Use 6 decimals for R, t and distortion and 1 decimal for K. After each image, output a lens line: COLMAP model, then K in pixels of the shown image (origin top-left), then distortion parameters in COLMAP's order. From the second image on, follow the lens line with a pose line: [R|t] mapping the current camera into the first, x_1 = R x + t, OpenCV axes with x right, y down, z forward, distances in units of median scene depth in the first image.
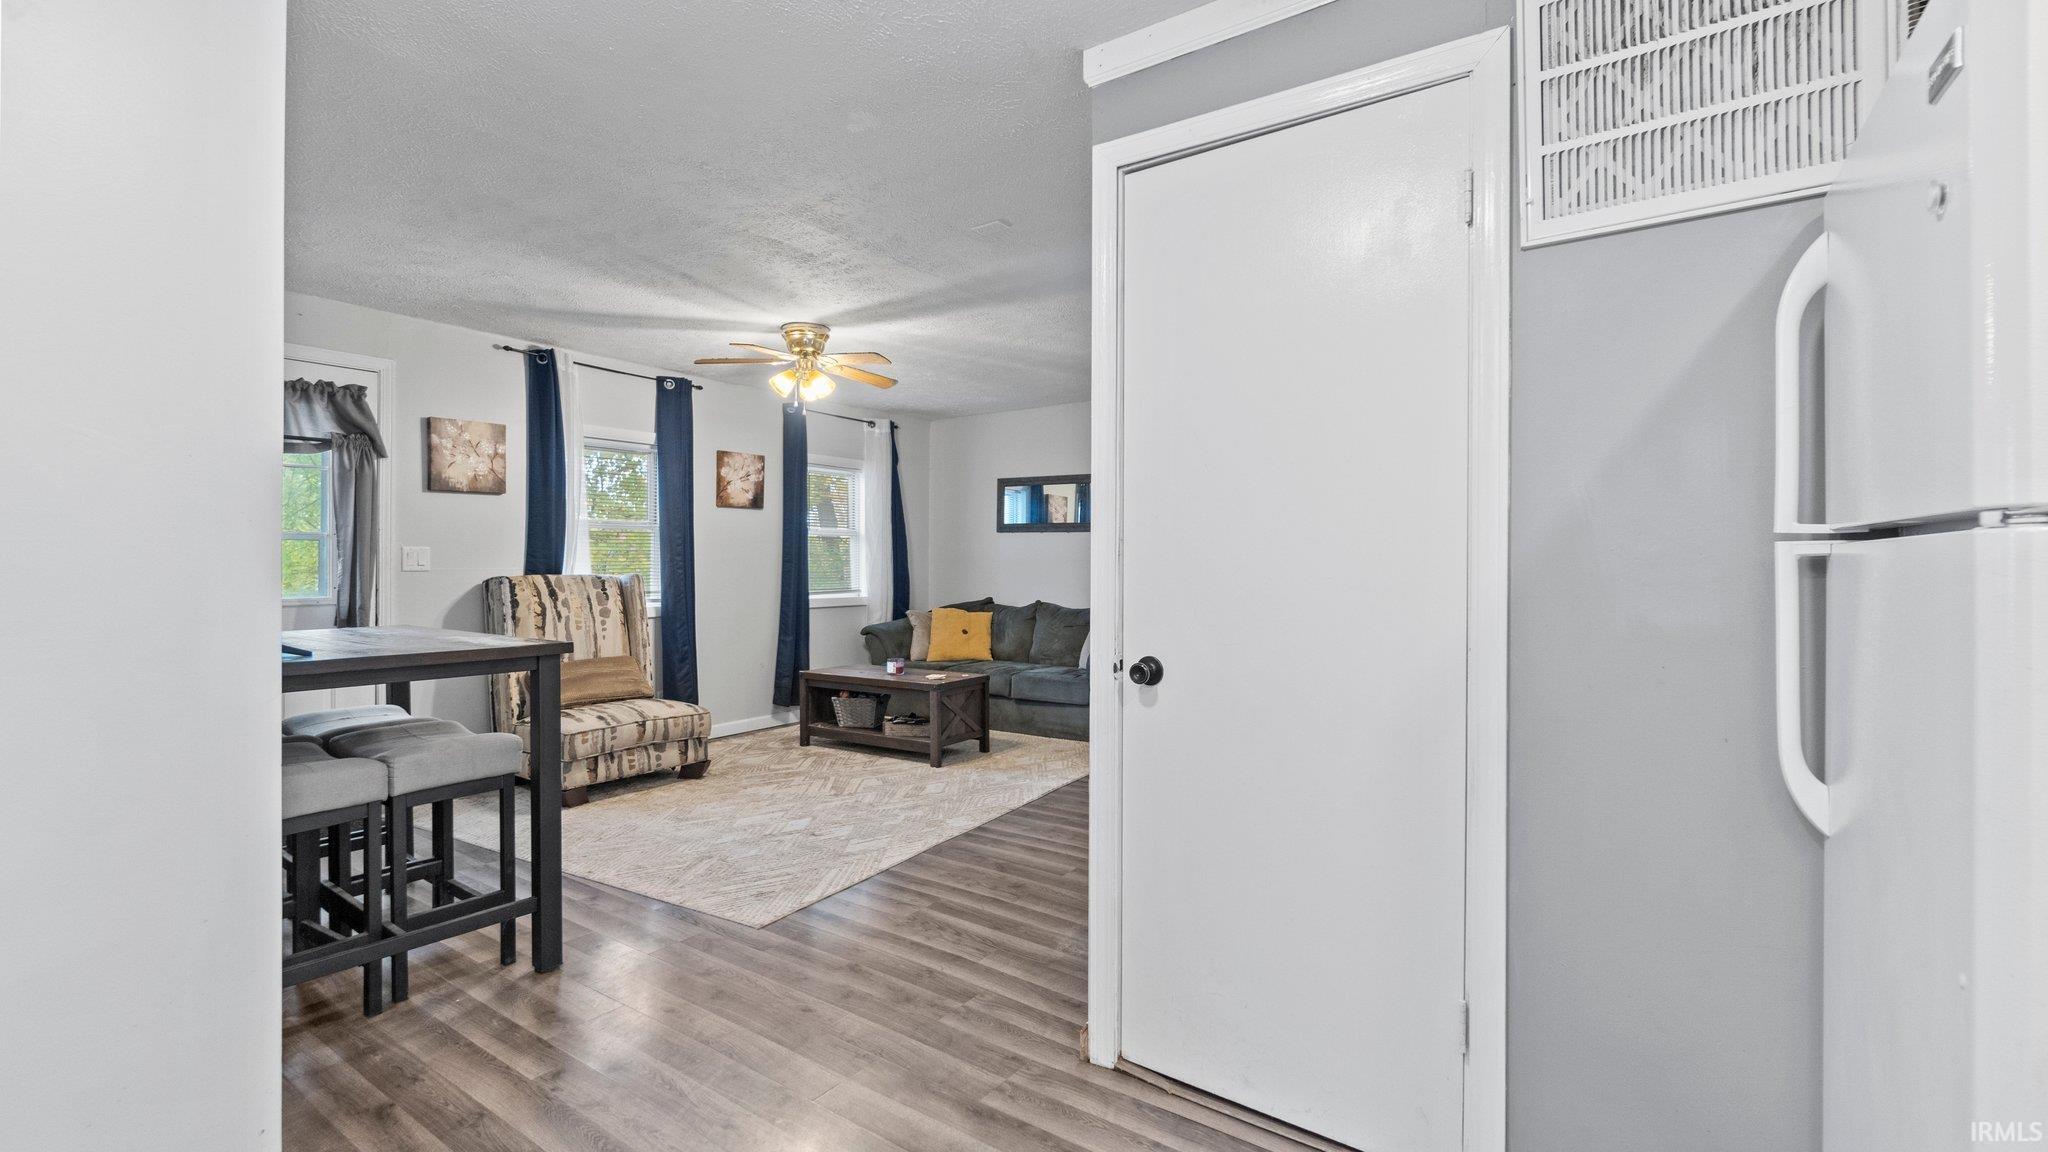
lens RADIAL K [[889.2, 0, 1013.6], [0, 889.2, 563.6], [0, 0, 1]] dist [-0.001482, -0.000191]
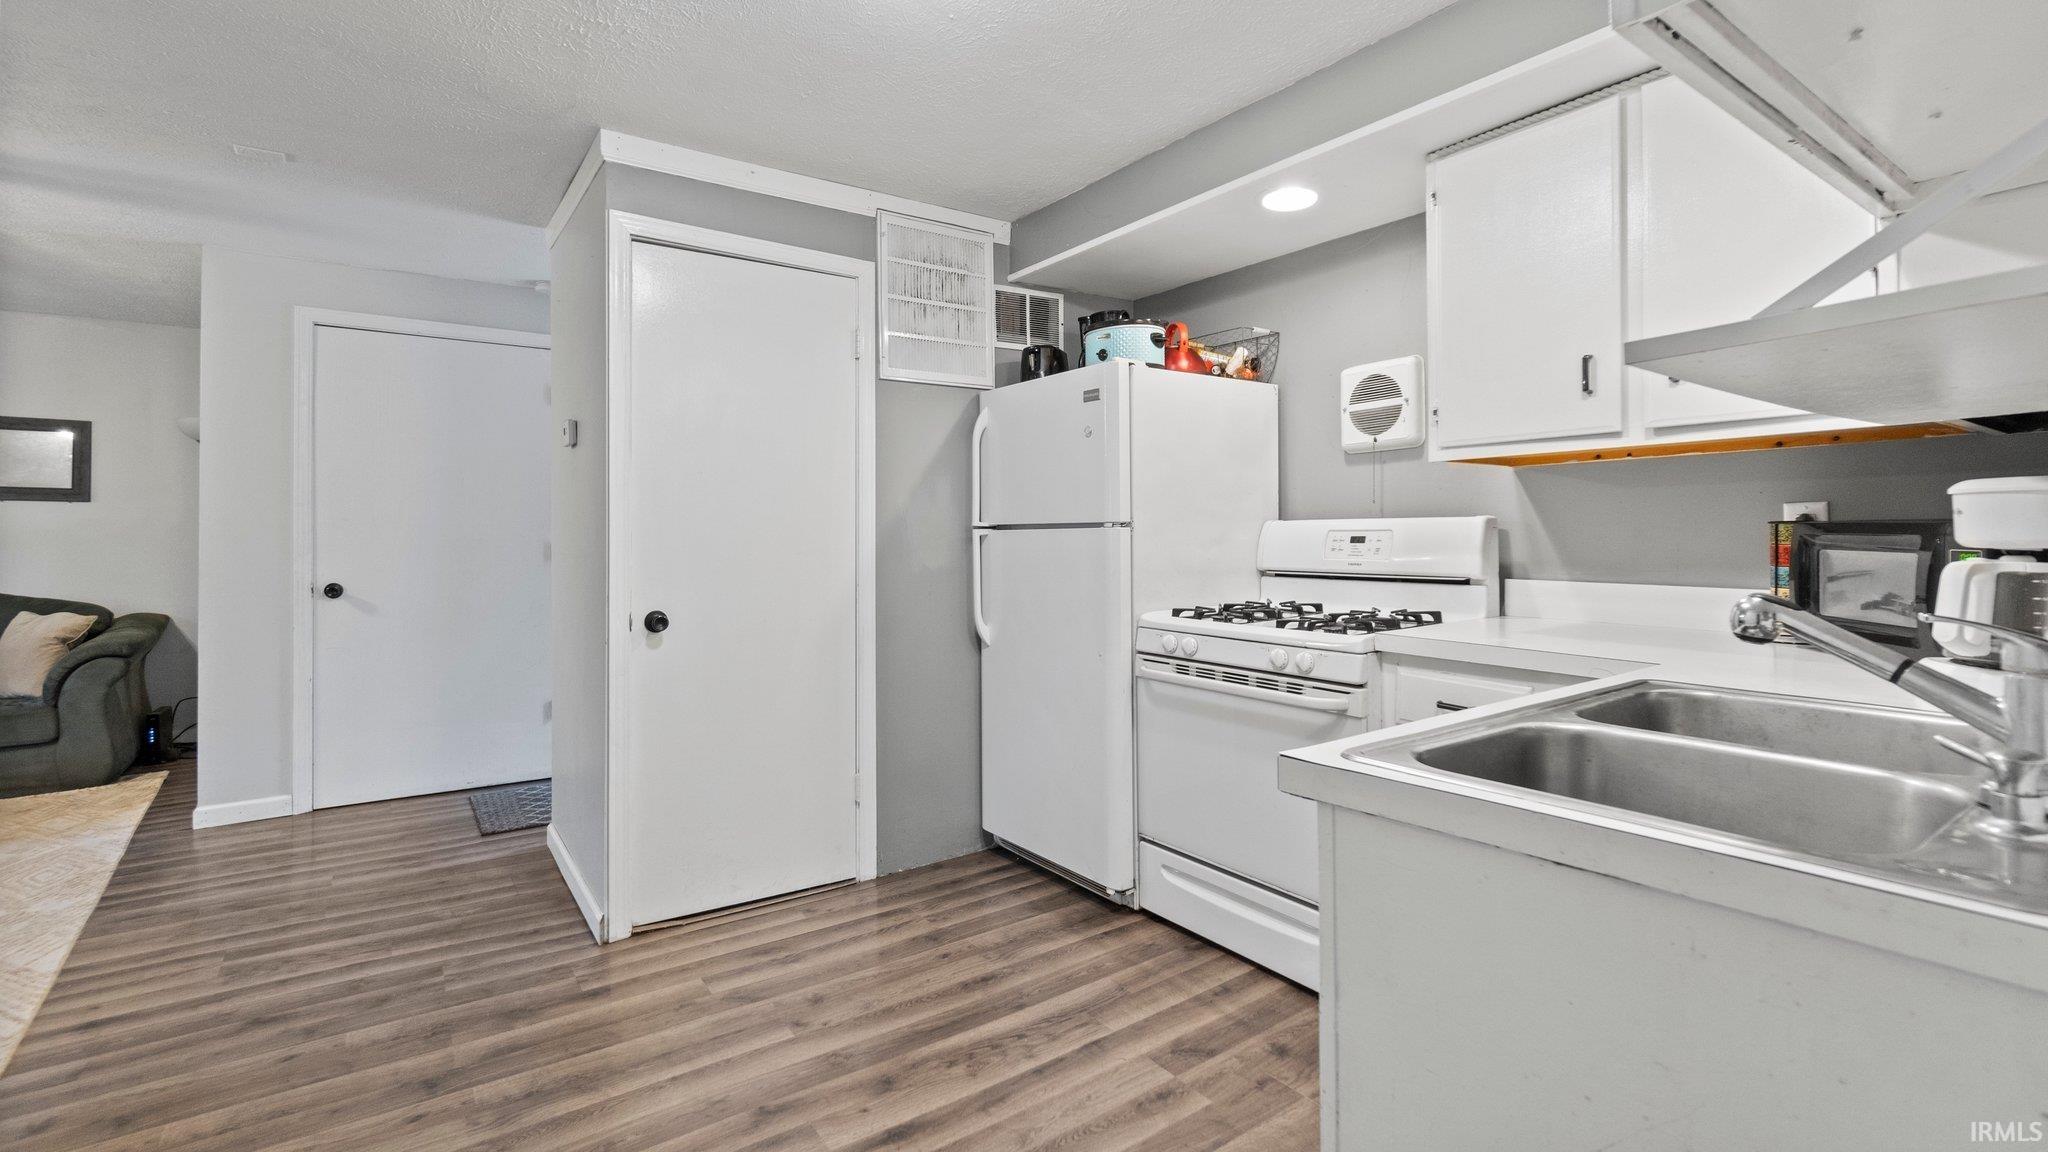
lens RADIAL K [[899.1, 0, 1015.8], [0, 899.1, 536.6], [0, 0, 1]] dist [-0.003047, 0.000152]
pose [[0.340955, -0.002051, 0.940078, -0.401587], [0.008169, 0.999966, -0.000781, -0.000693], [-0.940044, 0.007946, 0.340960, 0.014525]]
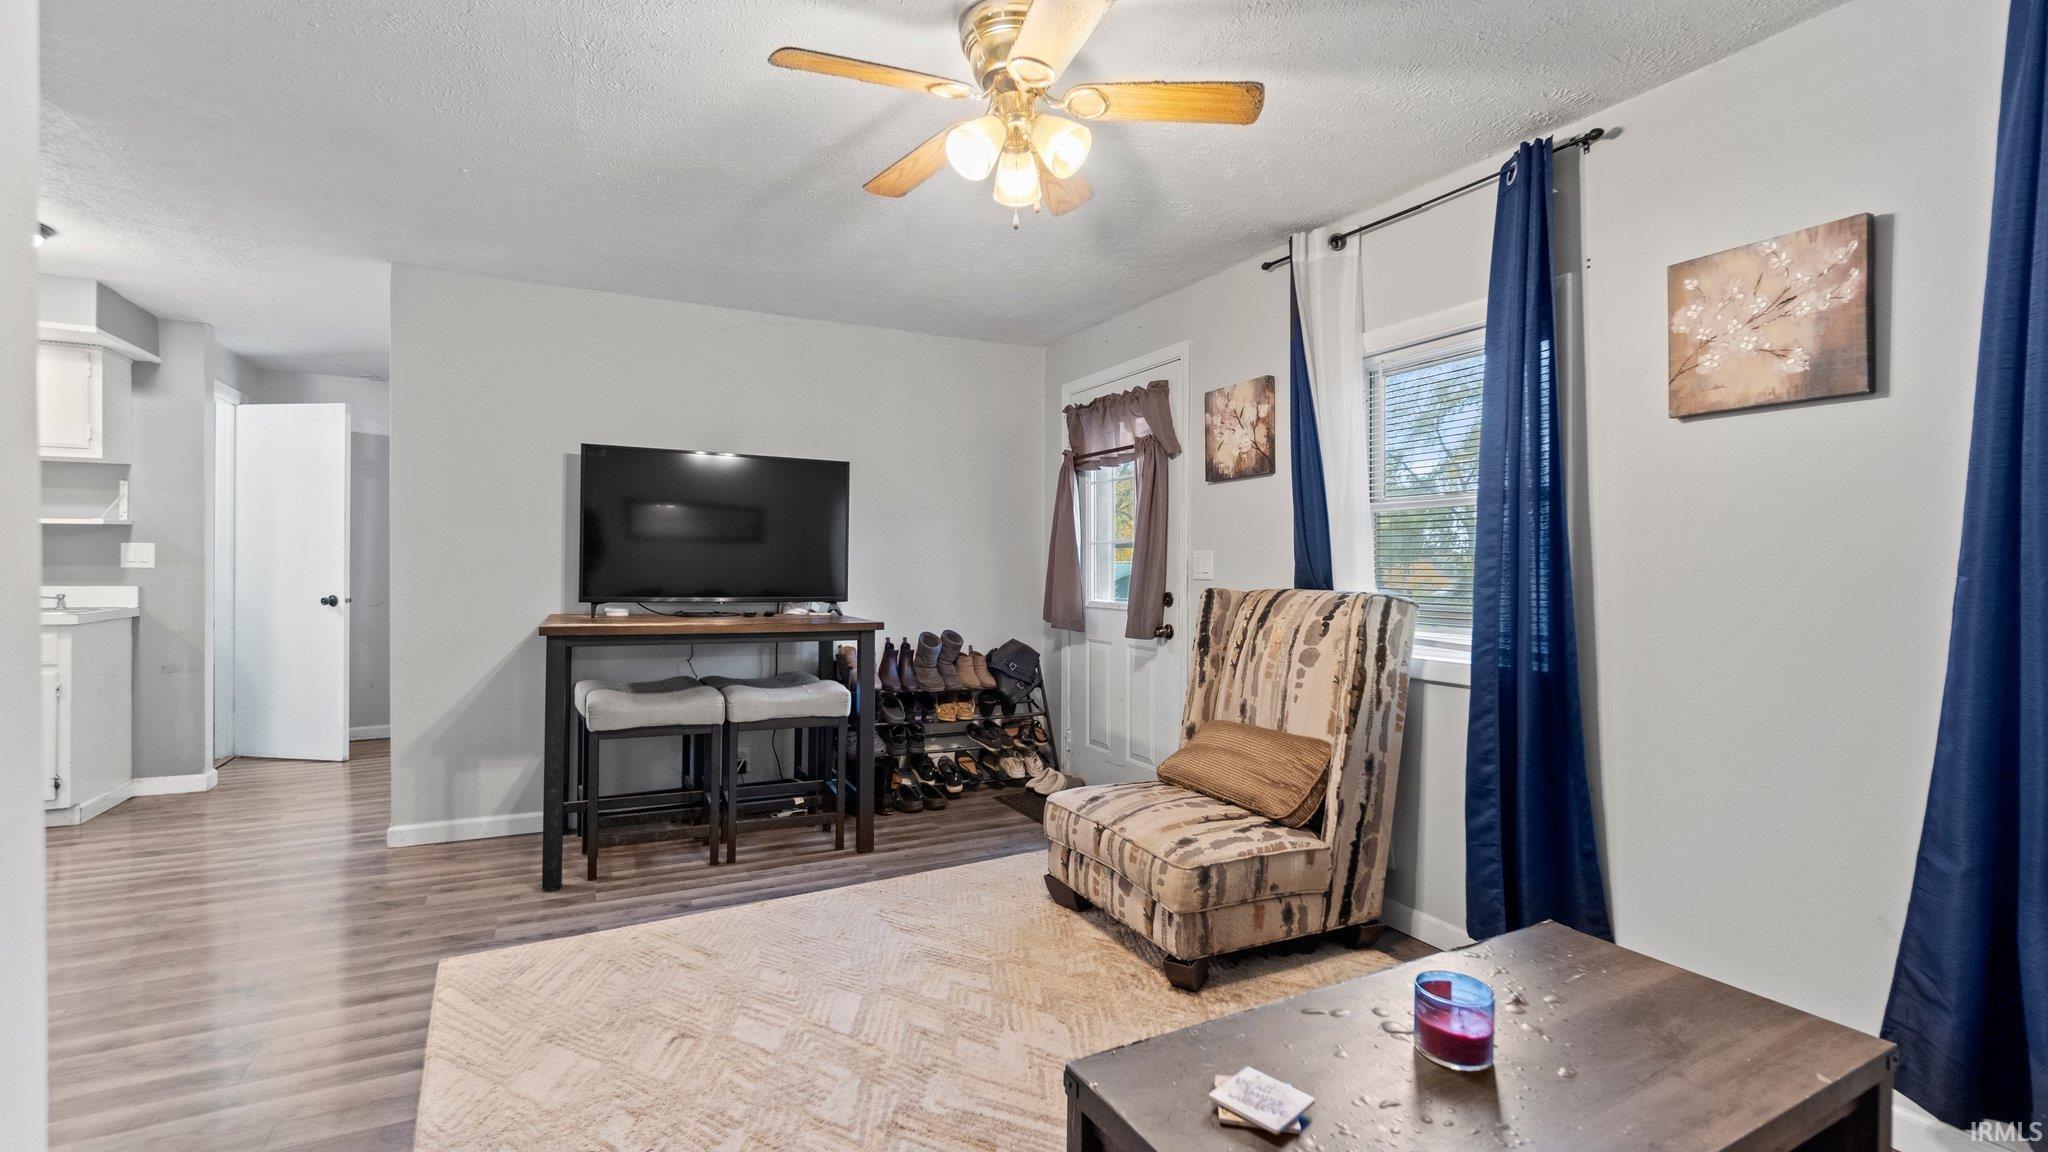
lens RADIAL K [[881.7, 0, 1014.0], [0, 881.7, 572.1], [0, 0, 1]] dist [-0.001867, -0.000240]
pose [[-0.468273, -0.002614, -0.883580, 0.142543], [-0.013306, 0.999903, 0.004093, 0.000234], [0.883484, 0.013674, -0.468262, 1.167359]]
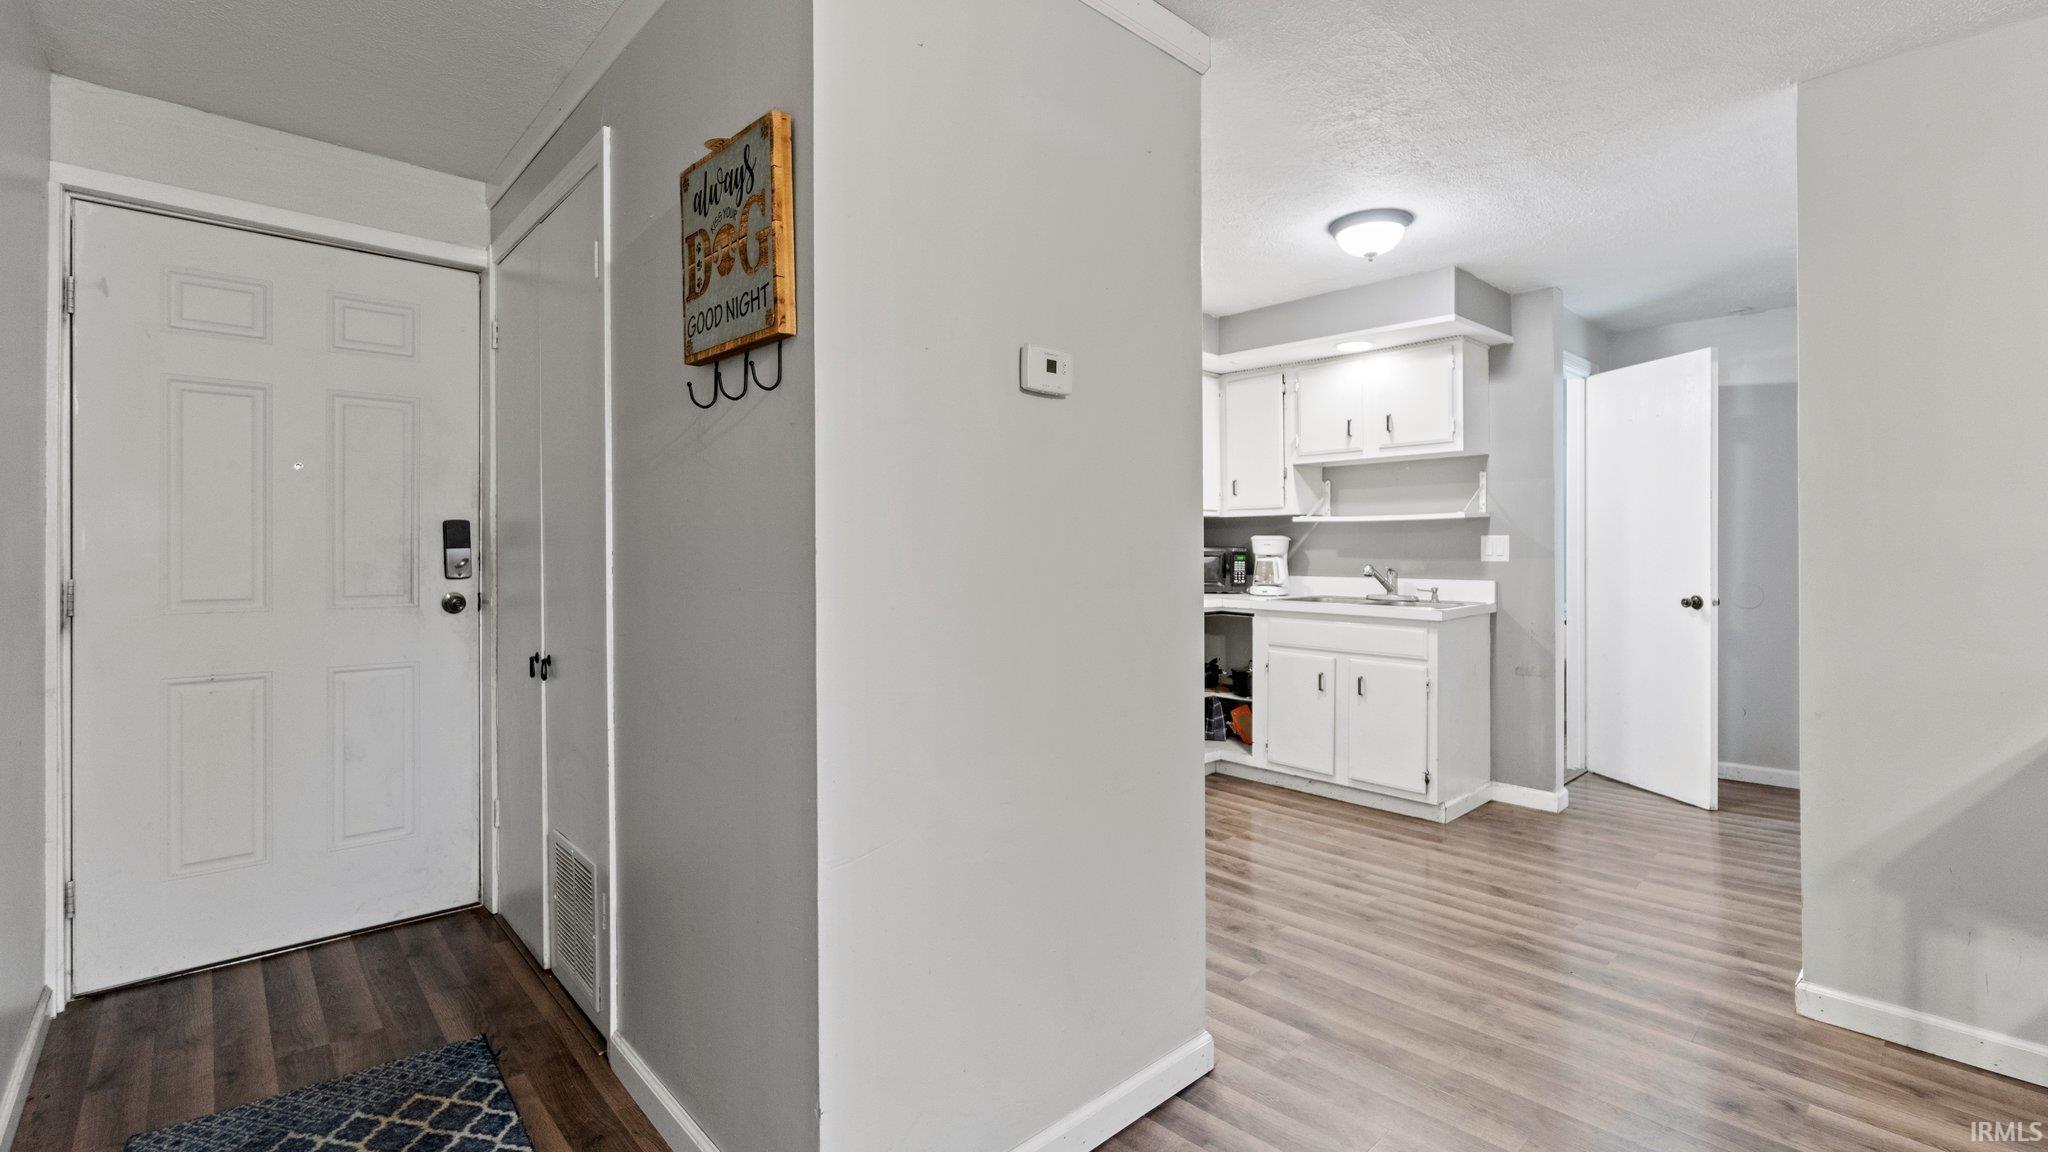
lens RADIAL K [[895.1, 0, 1020.2], [0, 895.1, 556.3], [0, 0, 1]] dist [-0.001528, 0.000107]
pose [[-0.977891, 0.001493, 0.209109, 0.034437], [0.004507, 0.999893, 0.013939, -0.008519], [-0.209065, 0.014574, -0.977793, 0.897576]]
